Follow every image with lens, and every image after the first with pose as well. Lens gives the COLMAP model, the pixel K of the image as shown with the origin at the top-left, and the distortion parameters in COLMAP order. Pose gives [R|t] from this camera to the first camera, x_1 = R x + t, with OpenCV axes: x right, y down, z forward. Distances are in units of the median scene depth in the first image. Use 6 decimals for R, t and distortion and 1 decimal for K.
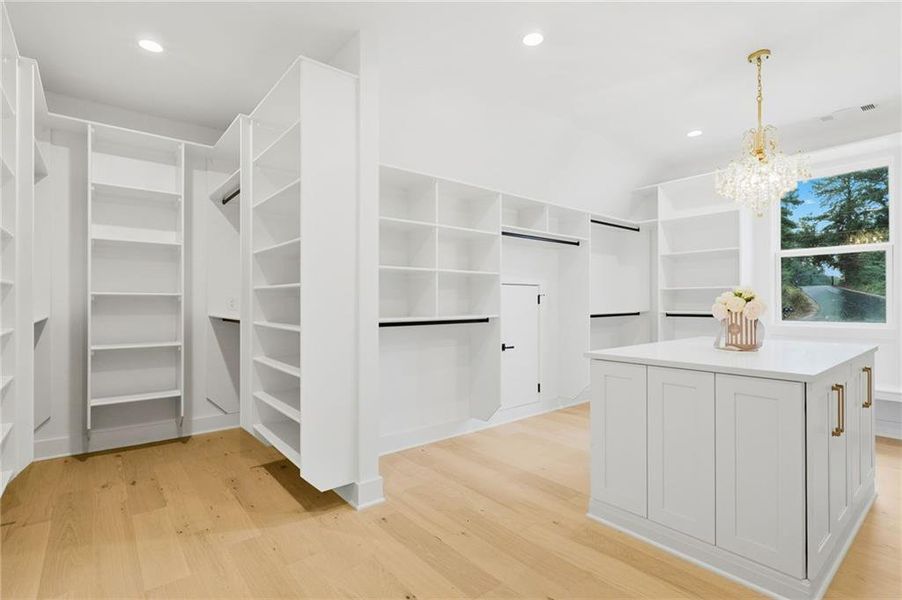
lens RADIAL K [[441.0, 0, 452.0], [0, 441.0, 300.3], [0, 0, 1]] dist [-0.009474, 0.002818]
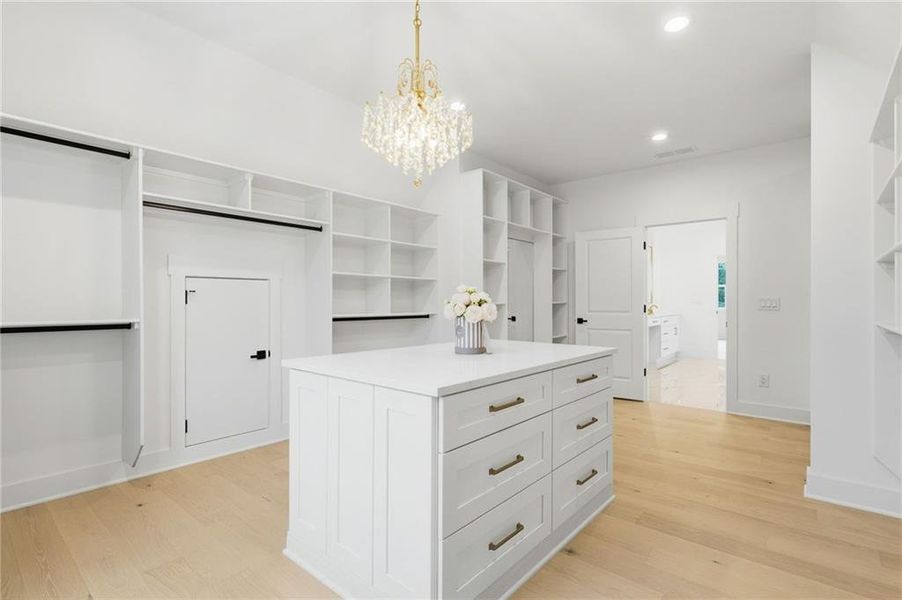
lens RADIAL K [[441.0, 0, 452.2], [0, 441.0, 301.0], [0, 0, 1]] dist [-0.009474, 0.002818]
pose [[0.979714, 0.008784, 0.200208, 0.459074], [-0.007833, 0.999954, -0.005539, 0.006332], [-0.200248, 0.003859, 0.979738, 0.203359]]
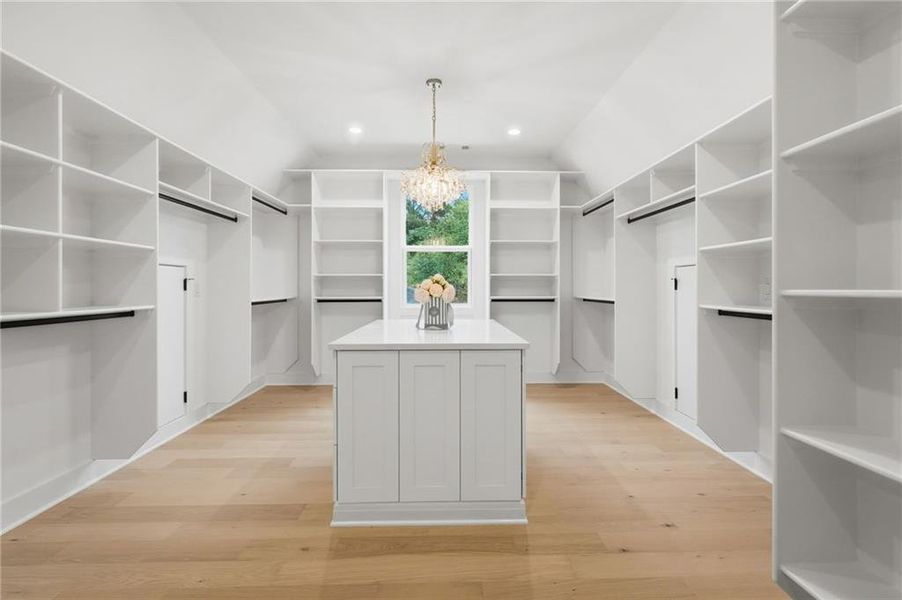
lens RADIAL K [[441.0, 0, 474.3], [0, 441.0, 288.8], [0, 0, 1]] dist [-0.009474, 0.002818]
pose [[0.598042, 0.000631, 0.801465, -0.154783], [-0.004751, 0.999985, 0.002757, 0.001067], [-0.801451, -0.005456, 0.598036, 0.149346]]
